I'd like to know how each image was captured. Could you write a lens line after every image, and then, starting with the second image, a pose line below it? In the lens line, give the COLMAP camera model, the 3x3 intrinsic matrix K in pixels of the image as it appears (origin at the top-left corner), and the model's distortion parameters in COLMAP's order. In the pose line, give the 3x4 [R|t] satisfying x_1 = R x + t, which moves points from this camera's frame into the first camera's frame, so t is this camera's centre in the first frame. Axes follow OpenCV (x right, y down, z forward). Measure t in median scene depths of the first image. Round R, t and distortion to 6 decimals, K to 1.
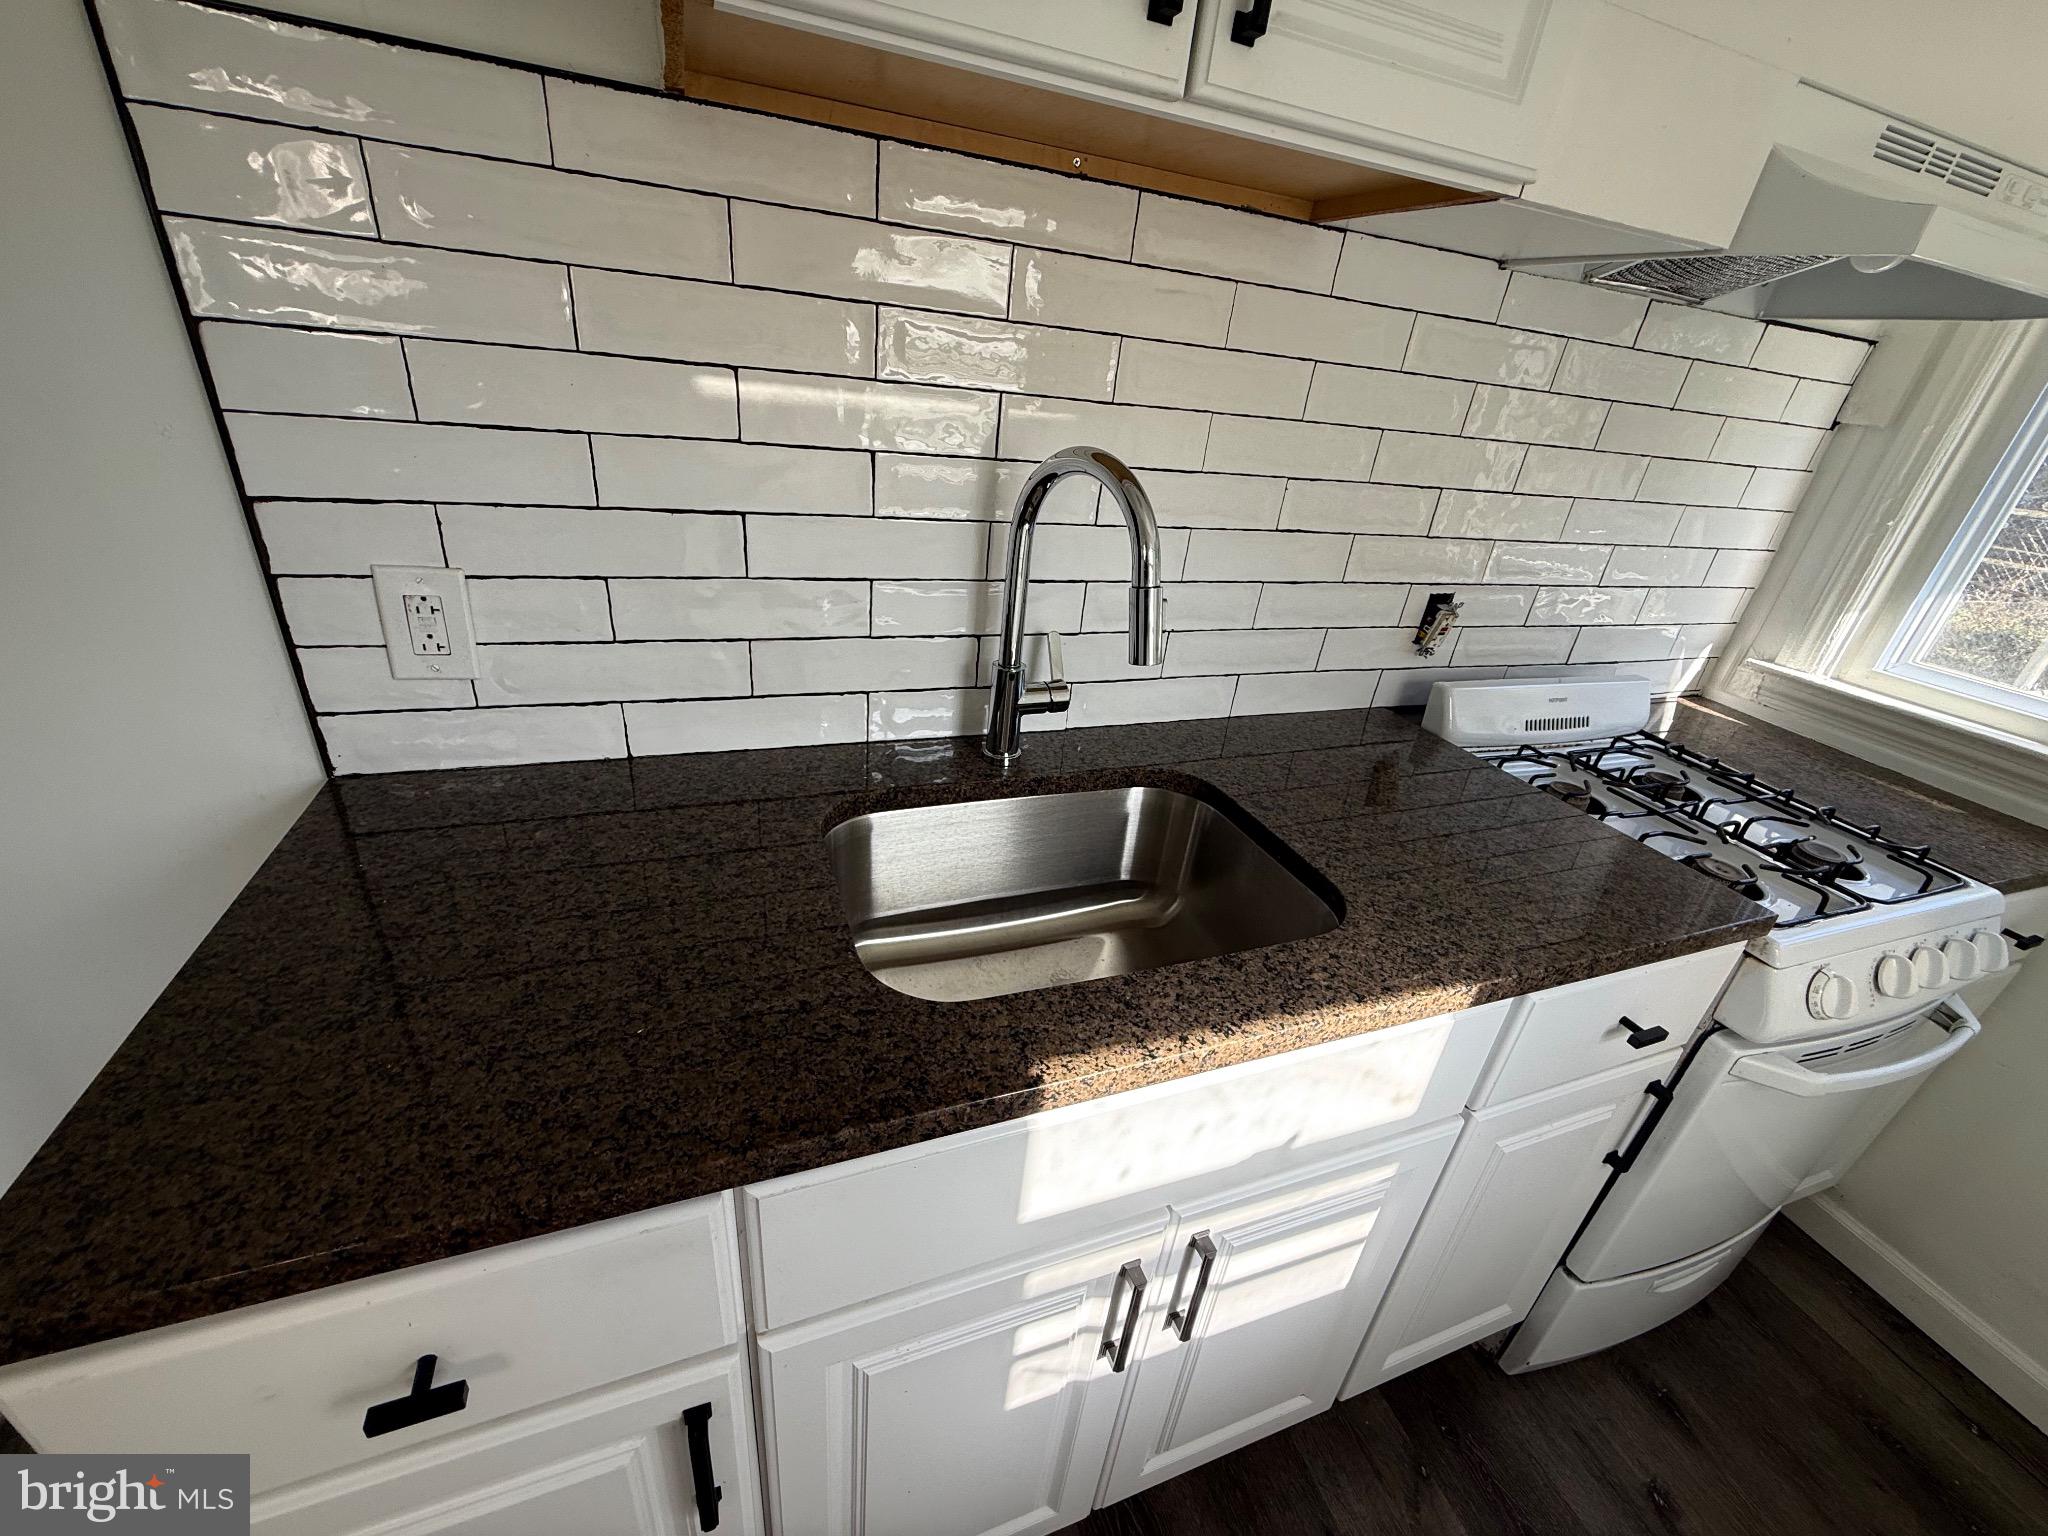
lens RADIAL K [[827.8, 0, 1024.0], [0, 827.8, 768.0], [0, 0, 1]] dist [-0.002104, -0.000236]
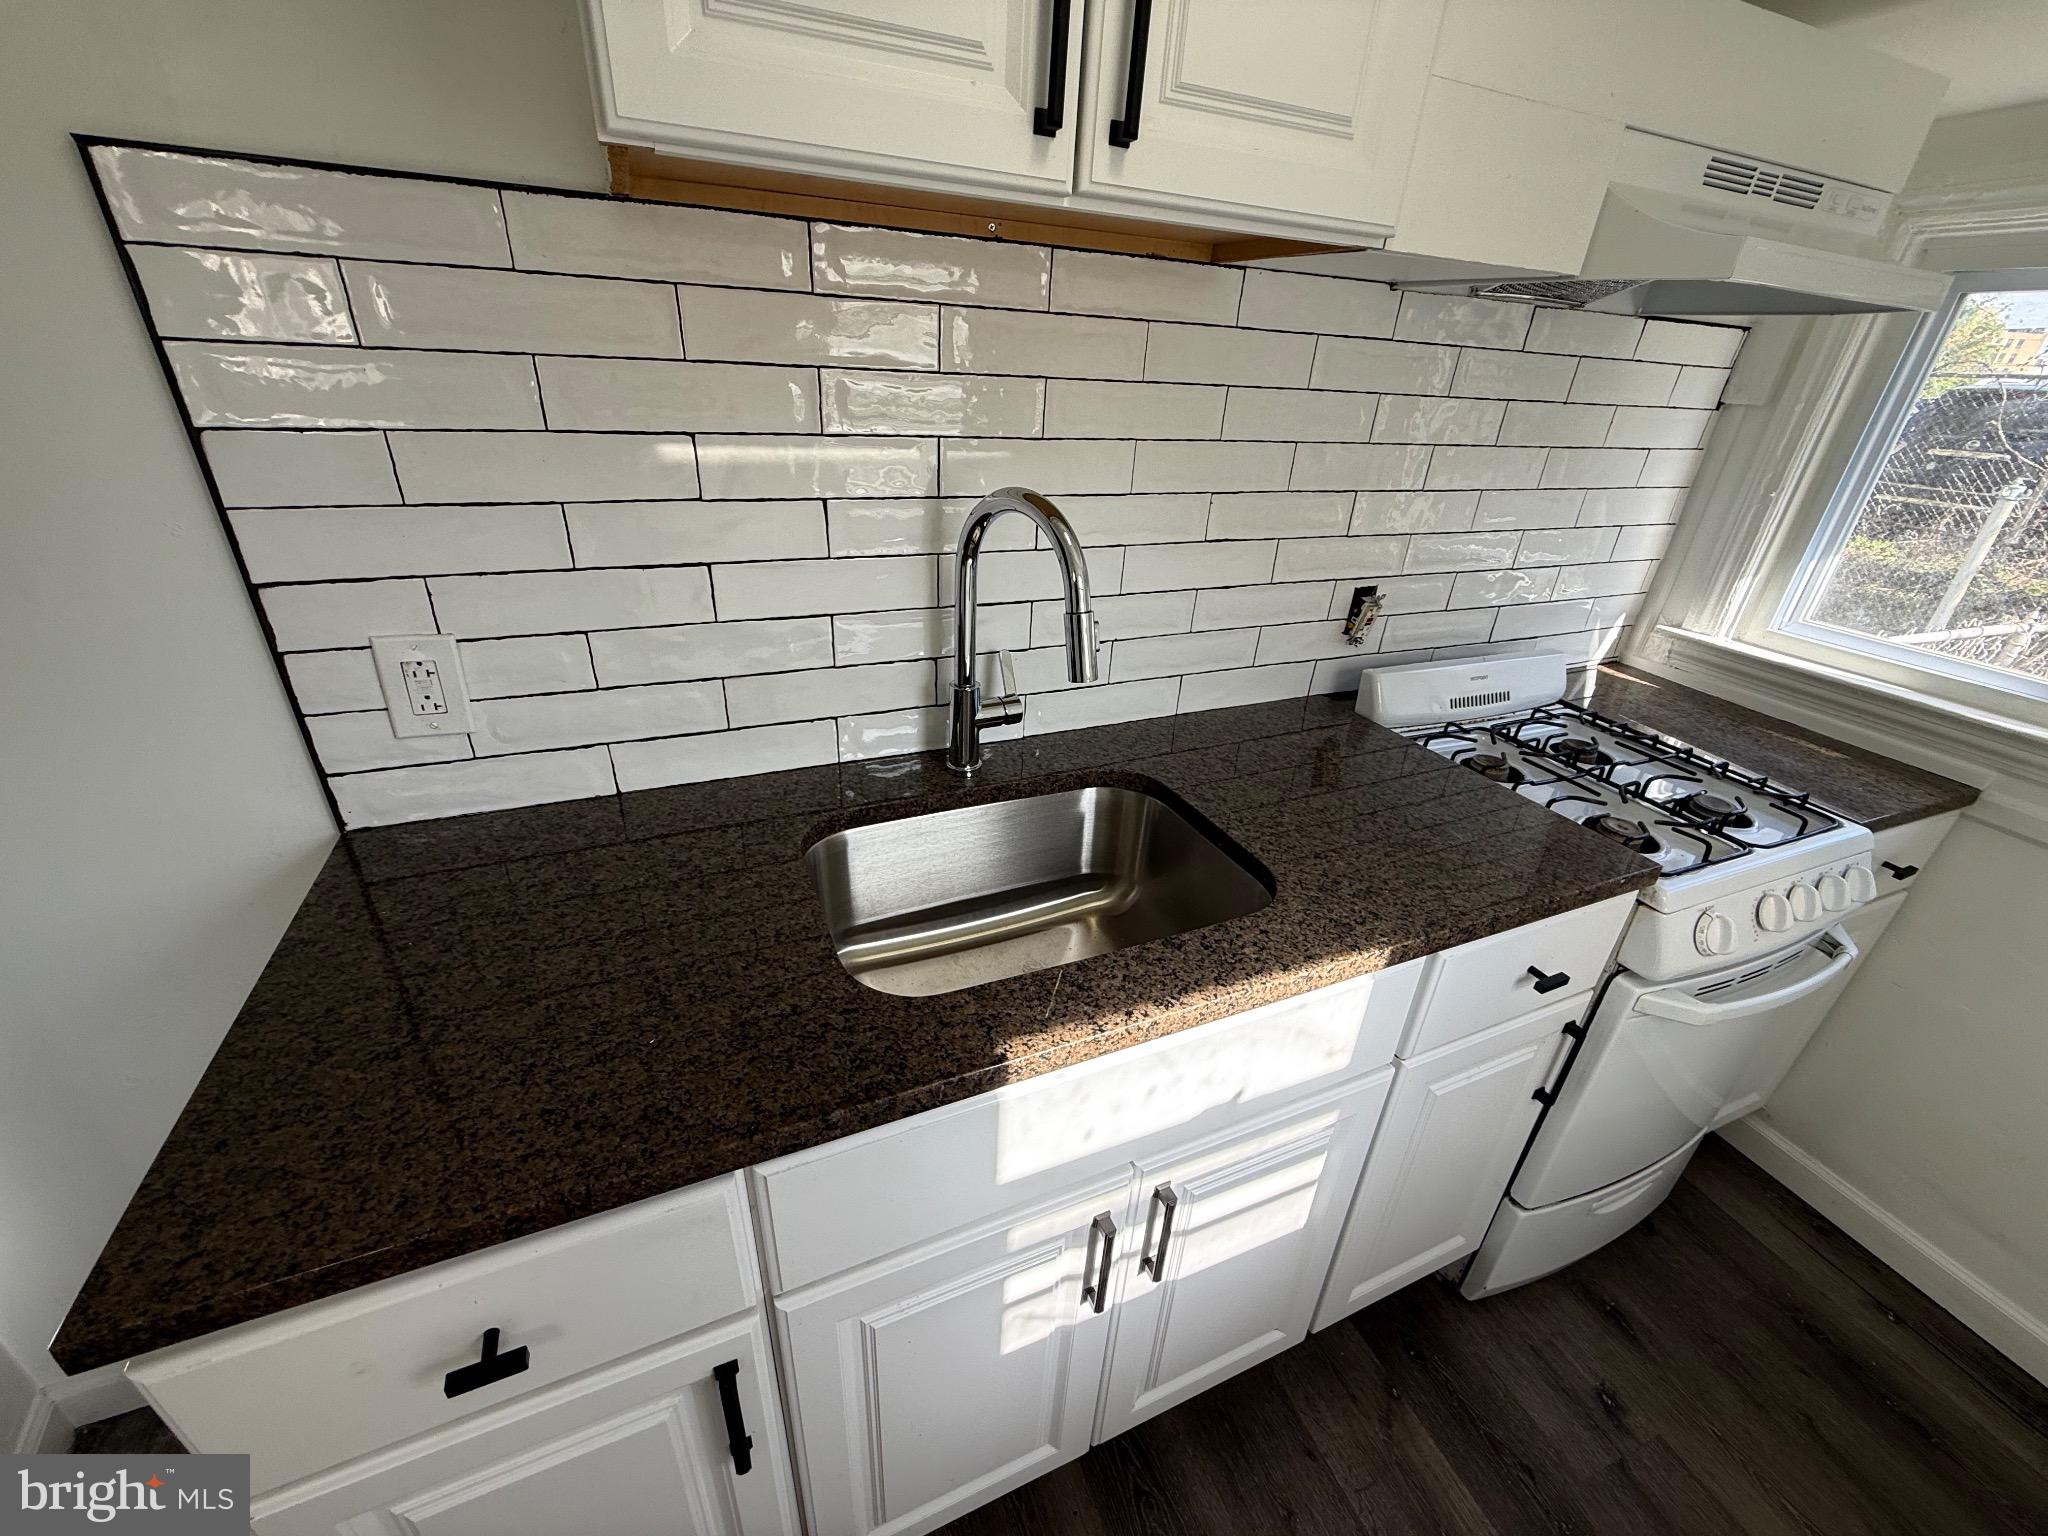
lens RADIAL K [[827.8, 0, 1024.0], [0, 827.8, 768.0], [0, 0, 1]] dist [-0.002104, -0.000236]
pose [[0.997514, -0.066935, 0.022045, 0.034988], [0.066713, 0.997715, 0.010663, -0.026276], [-0.022708, -0.009166, 0.999700, -0.108389]]
